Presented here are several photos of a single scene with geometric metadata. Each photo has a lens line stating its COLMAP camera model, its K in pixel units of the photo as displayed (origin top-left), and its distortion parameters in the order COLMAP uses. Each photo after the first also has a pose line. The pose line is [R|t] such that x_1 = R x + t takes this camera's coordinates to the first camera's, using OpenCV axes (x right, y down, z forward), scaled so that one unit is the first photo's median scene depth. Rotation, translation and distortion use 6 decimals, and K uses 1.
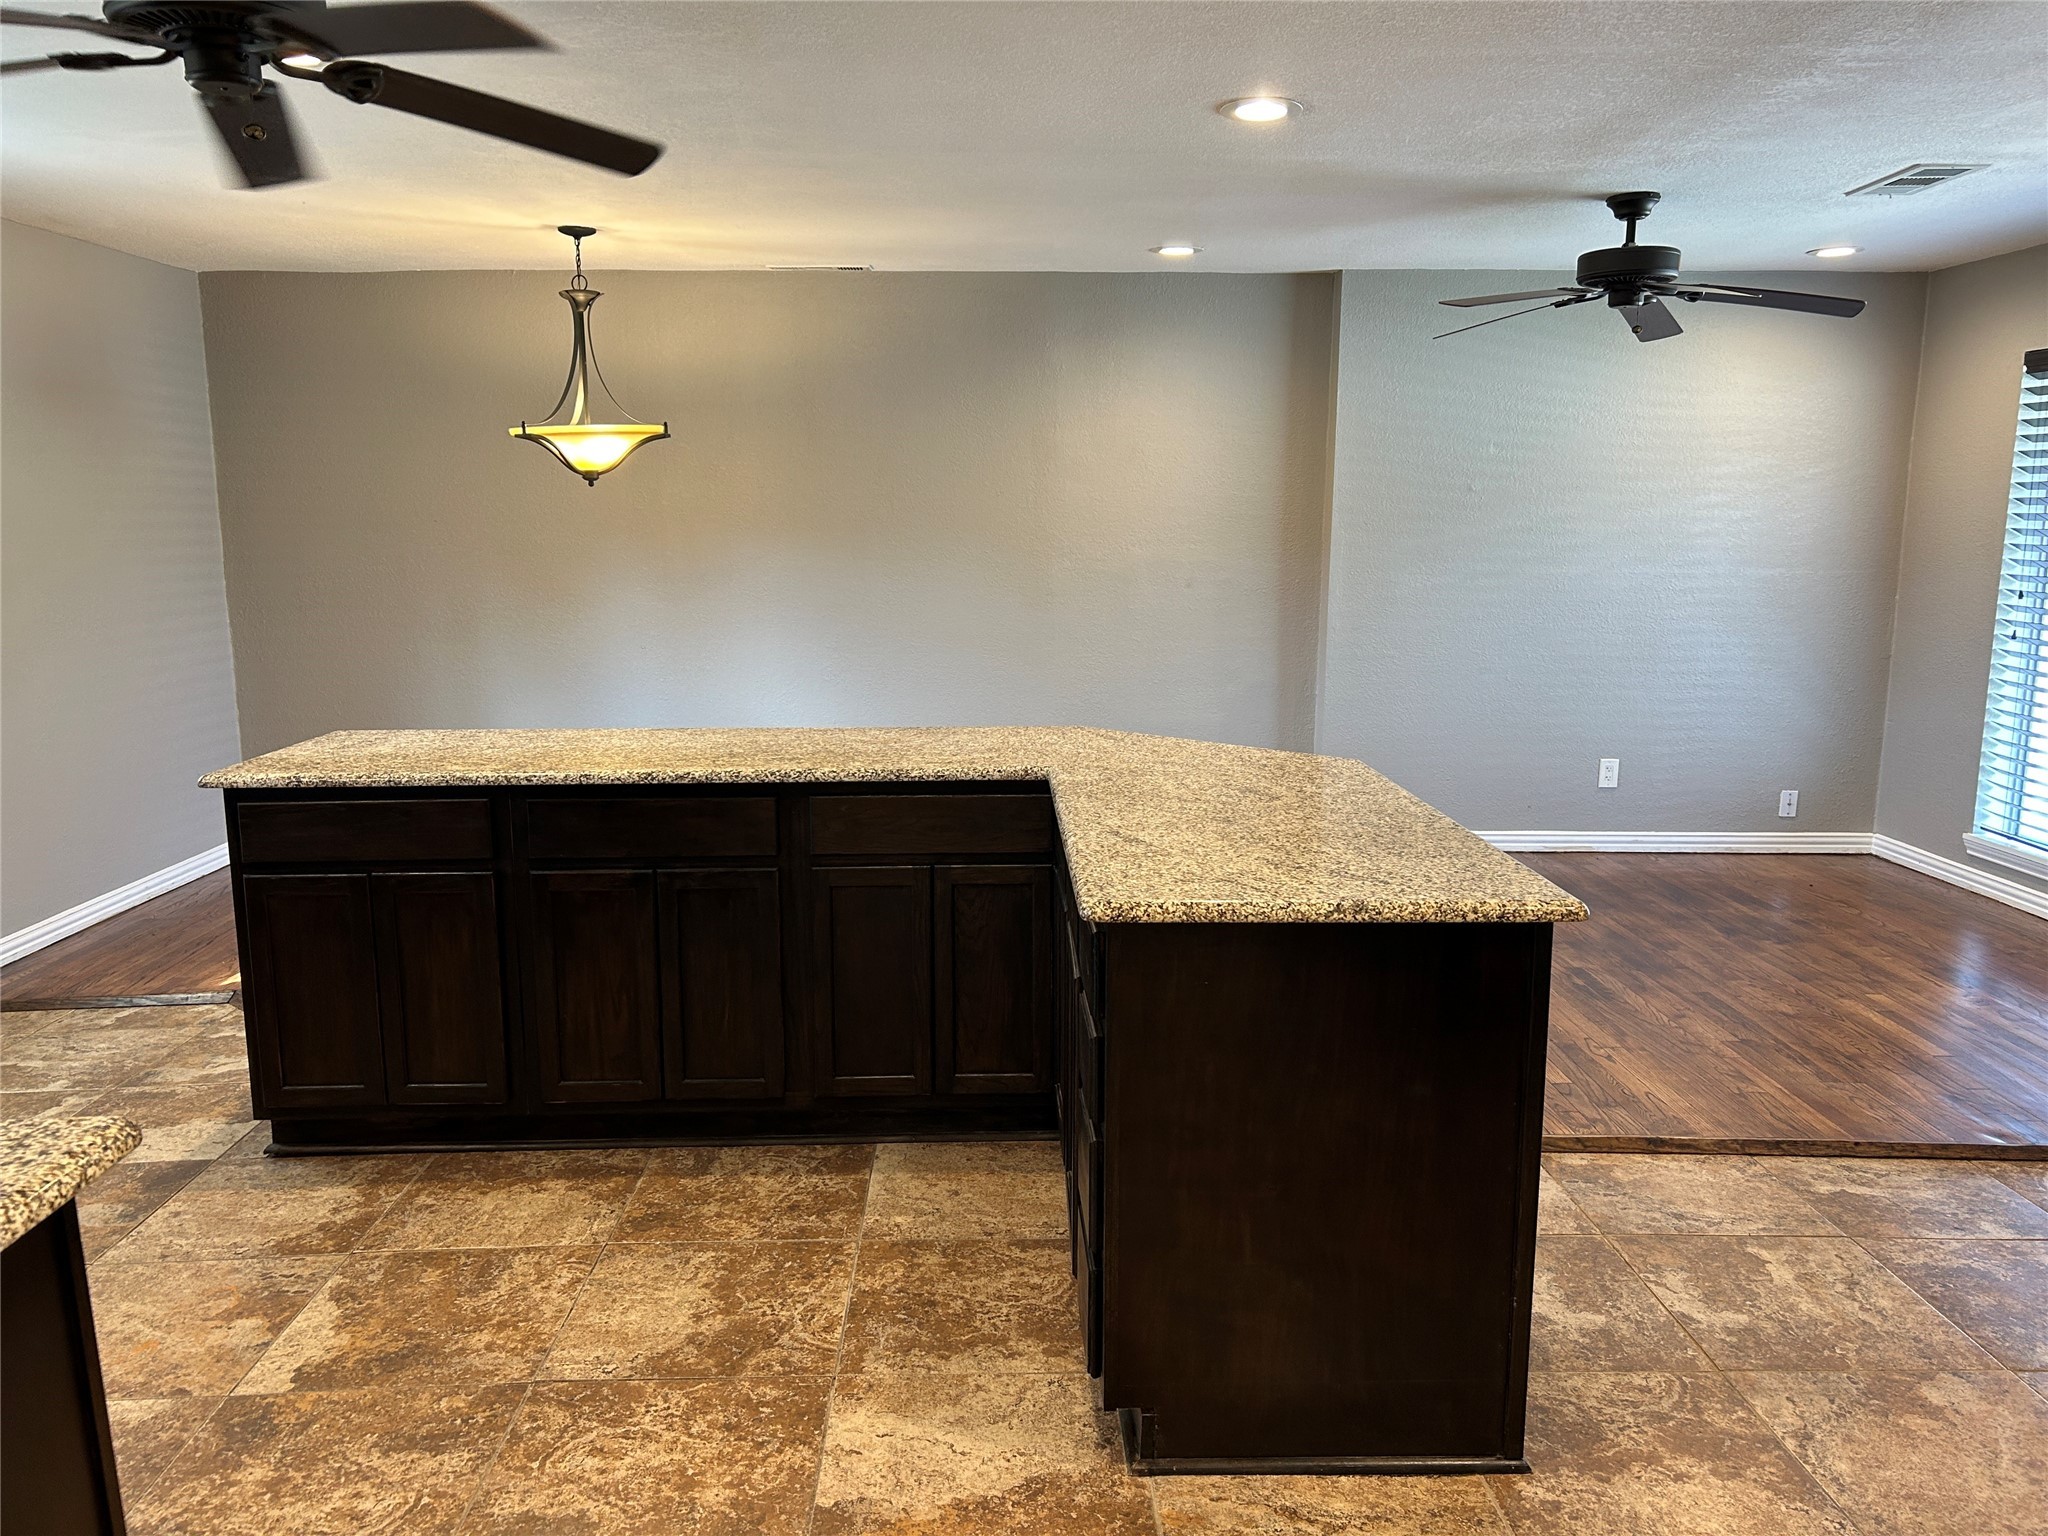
lens RADIAL K [[1527.4, 0, 1023.4], [0, 1527.4, 768.9], [0, 0, 1]] dist [0.027742, -0.033644]
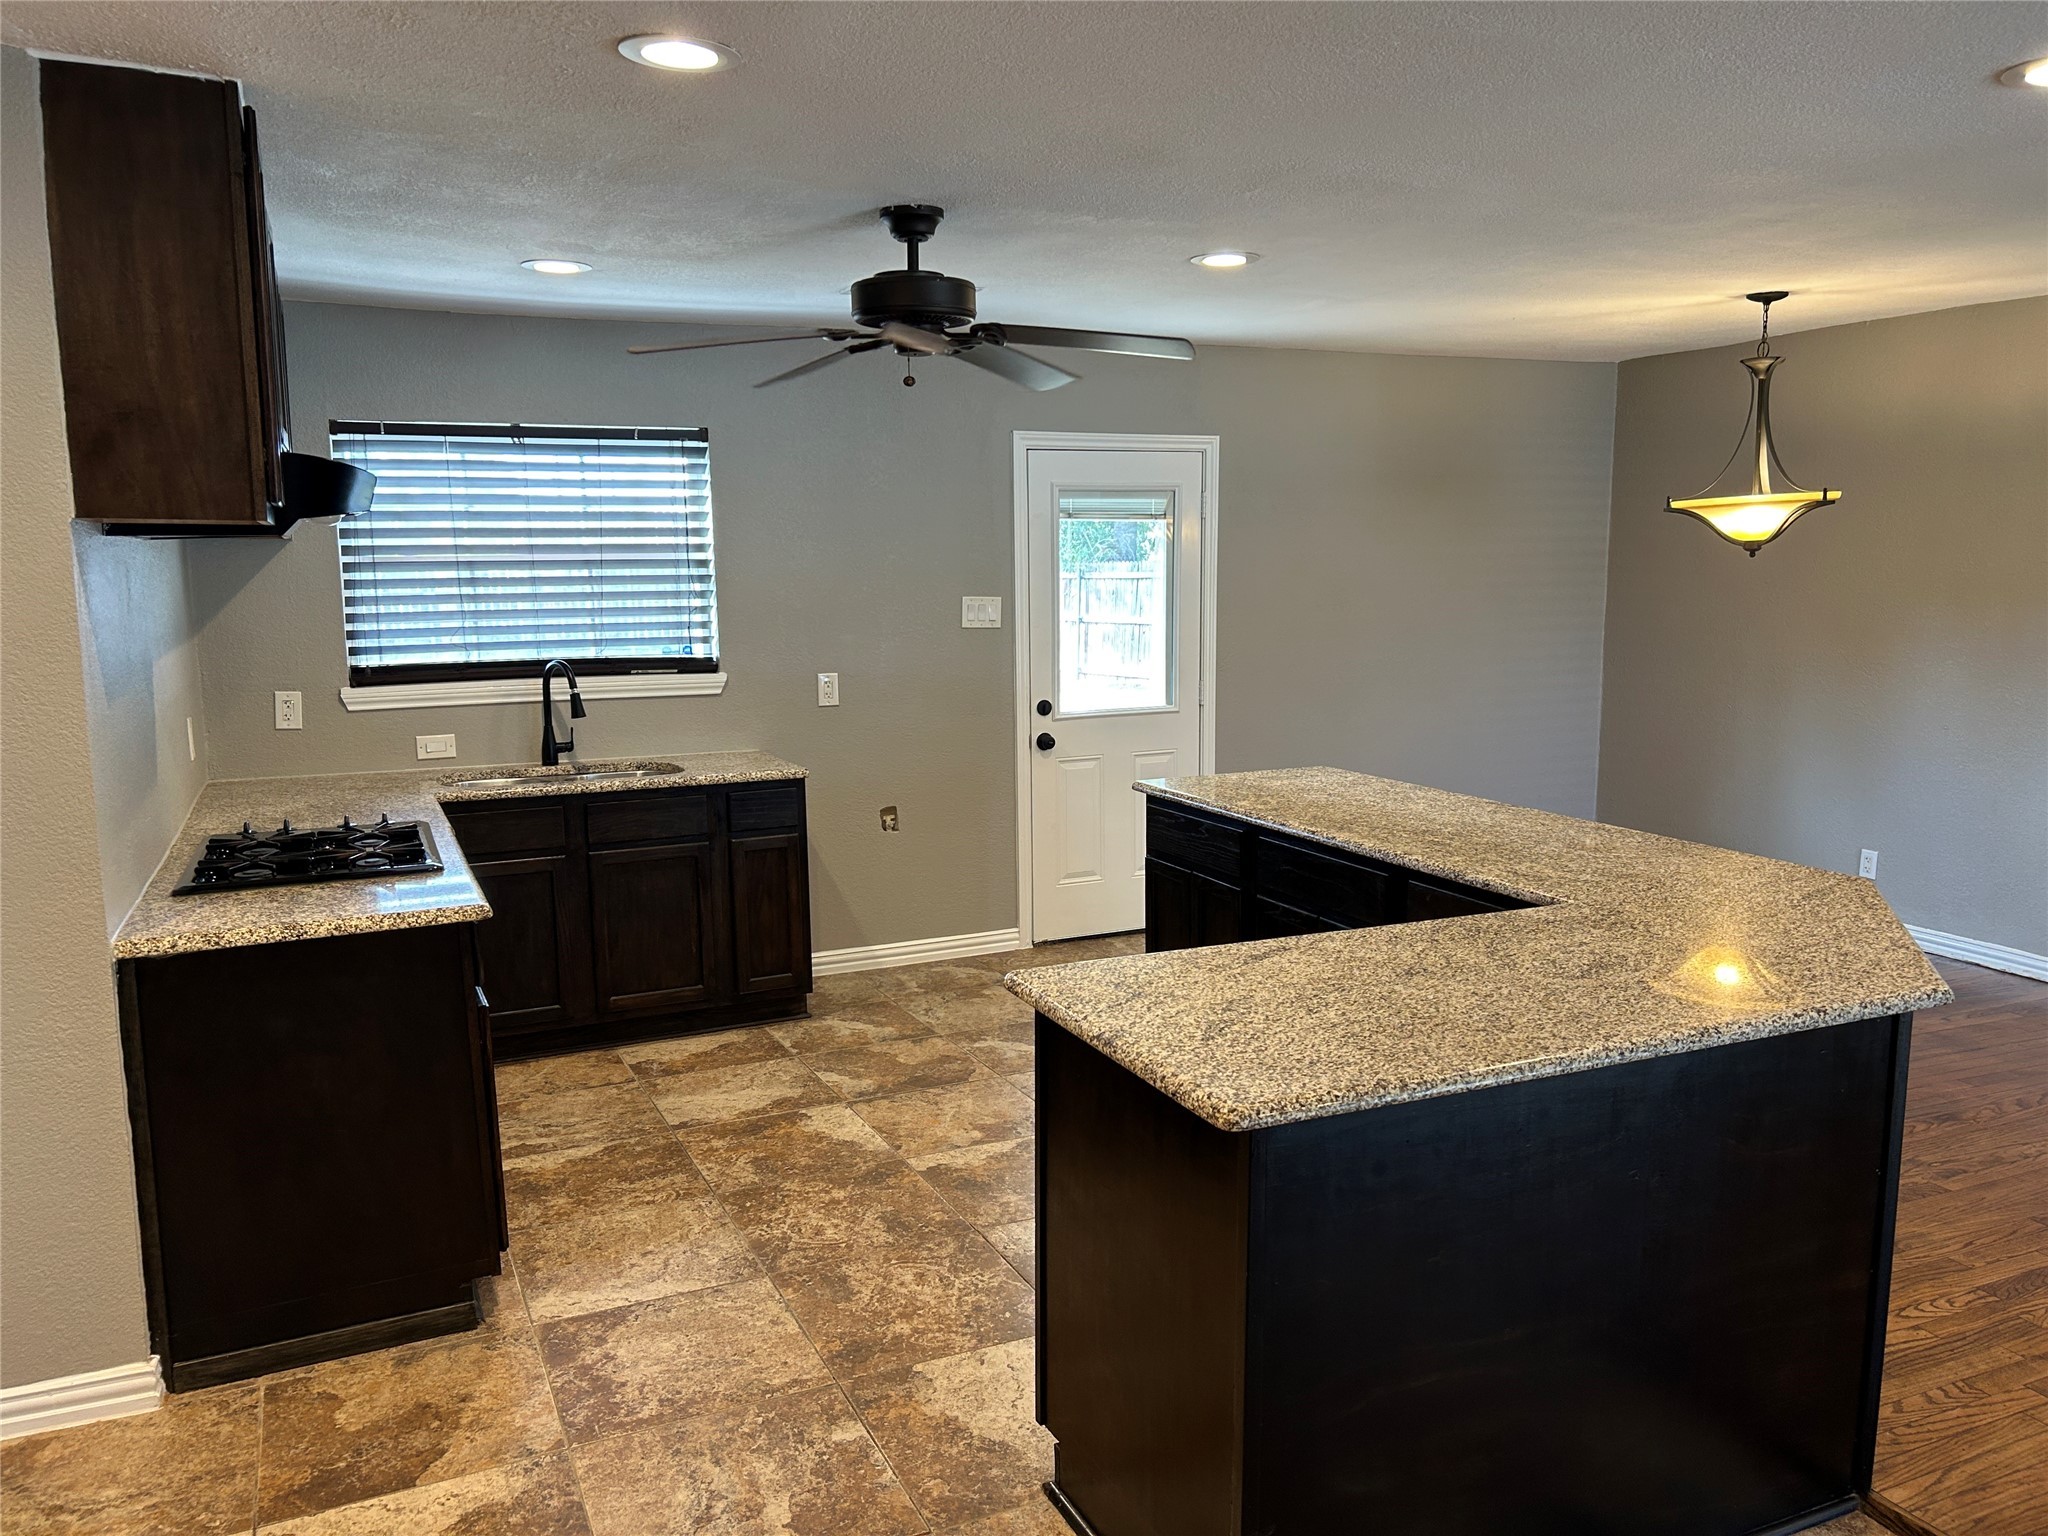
lens RADIAL K [[1527.4, 0, 1033.4], [0, 1527.4, 775.5], [0, 0, 1]] dist [0.027742, -0.033644]
pose [[0.409264, 0.139460, -0.901695, 0.565606], [-0.148898, 0.985210, 0.084795, -0.084395], [0.900185, 0.099558, 0.423976, 0.259384]]
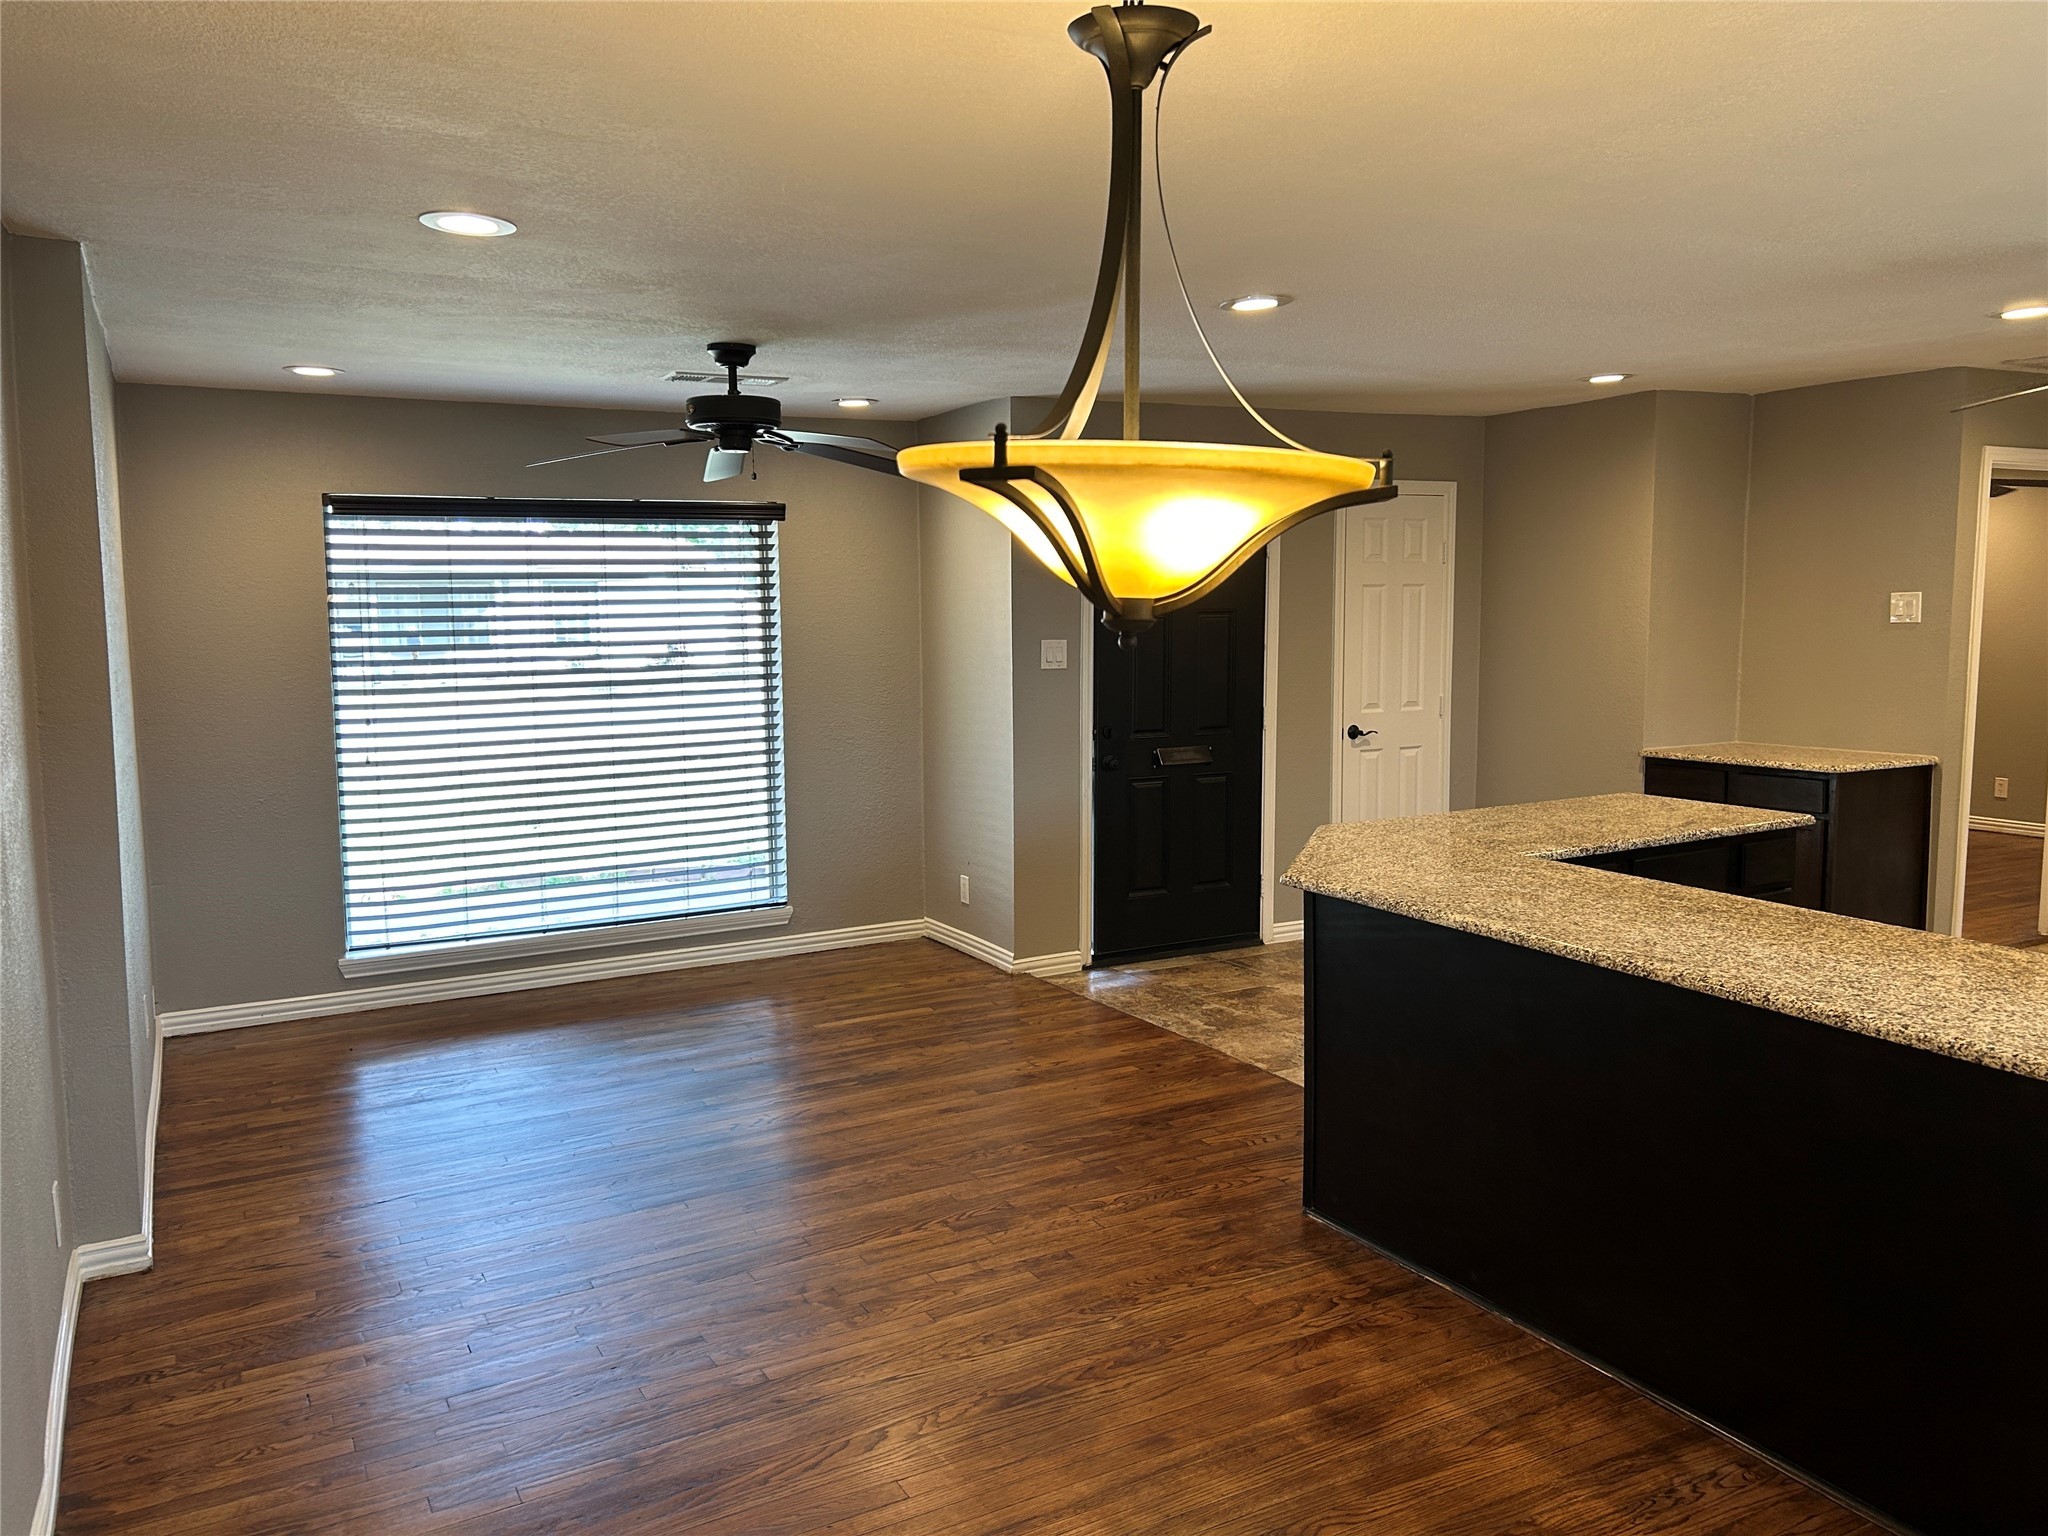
lens RADIAL K [[1527.4, 0, 1009.4], [0, 1527.4, 774.6], [0, 0, 1]] dist [0.027742, -0.033644]
pose [[-0.454442, -0.080691, 0.887114, -0.726696], [0.159685, 0.972377, 0.170248, -0.274031], [-0.876347, 0.219026, -0.429004, 1.554023]]
